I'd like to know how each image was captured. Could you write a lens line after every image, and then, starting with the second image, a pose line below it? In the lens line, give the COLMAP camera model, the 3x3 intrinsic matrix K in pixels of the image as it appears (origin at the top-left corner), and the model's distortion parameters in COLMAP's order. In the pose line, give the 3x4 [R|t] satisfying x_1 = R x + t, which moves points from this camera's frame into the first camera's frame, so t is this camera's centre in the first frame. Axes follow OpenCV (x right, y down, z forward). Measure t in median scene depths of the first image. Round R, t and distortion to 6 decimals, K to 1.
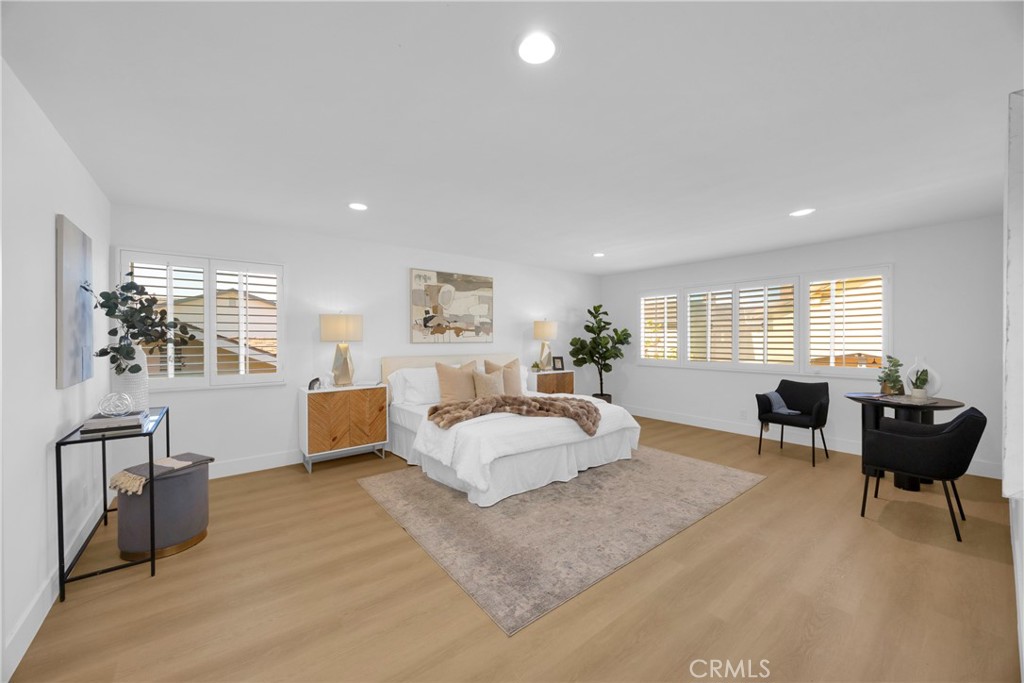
lens RADIAL K [[385.6, 0, 508.4], [0, 385.6, 342.2], [0, 0, 1]] dist [0.001481, -0.001011]
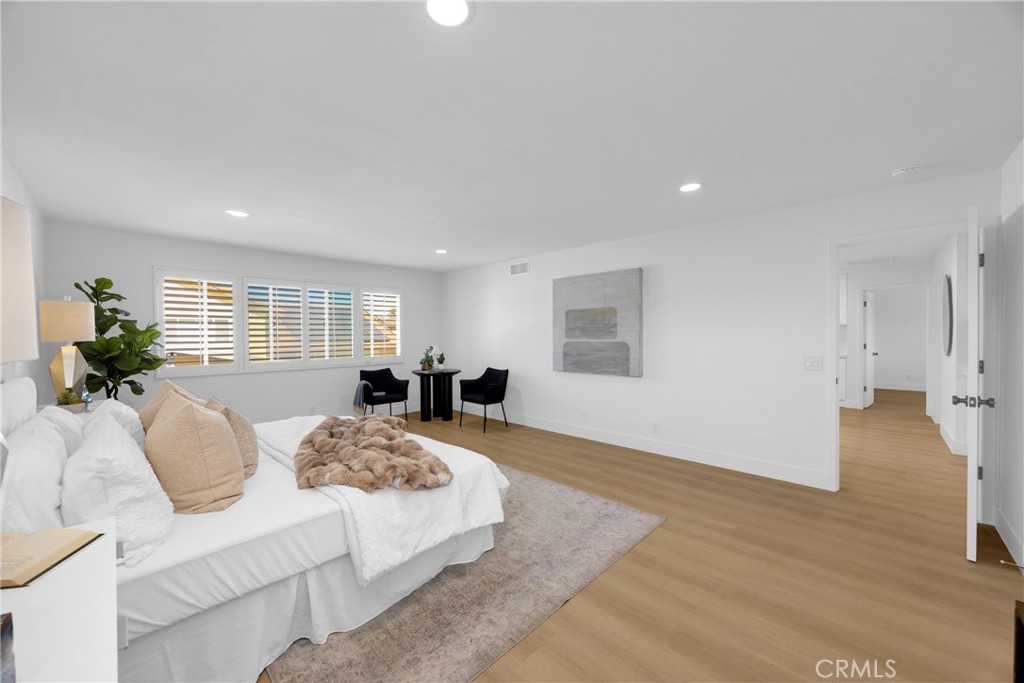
lens RADIAL K [[385.6, 0, 510.6], [0, 385.6, 339.9], [0, 0, 1]] dist [0.001481, -0.001011]
pose [[-0.141650, -0.011859, 0.989846, -0.504271], [0.018083, 0.999730, 0.014565, -0.006749], [-0.989752, 0.019963, -0.141397, 0.629001]]
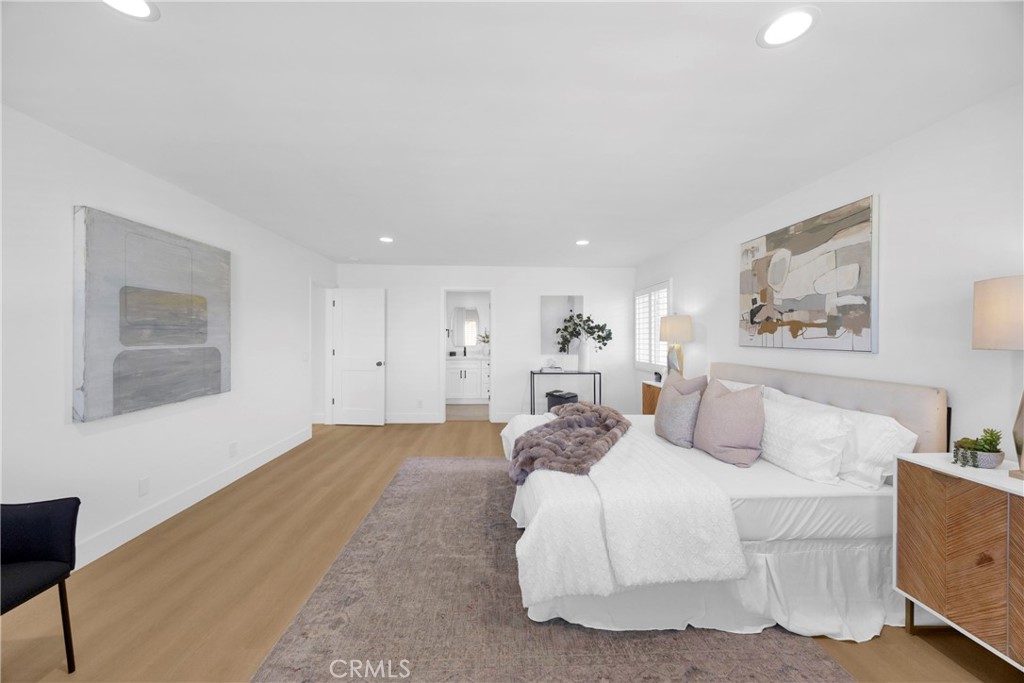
lens RADIAL K [[385.6, 0, 512.7], [0, 385.6, 336.2], [0, 0, 1]] dist [0.001481, -0.001011]
pose [[-0.574656, -0.002404, -0.818392, 0.560468], [-0.015730, 0.999843, 0.008108, -0.015127], [0.818244, 0.017533, -0.574603, 1.007660]]
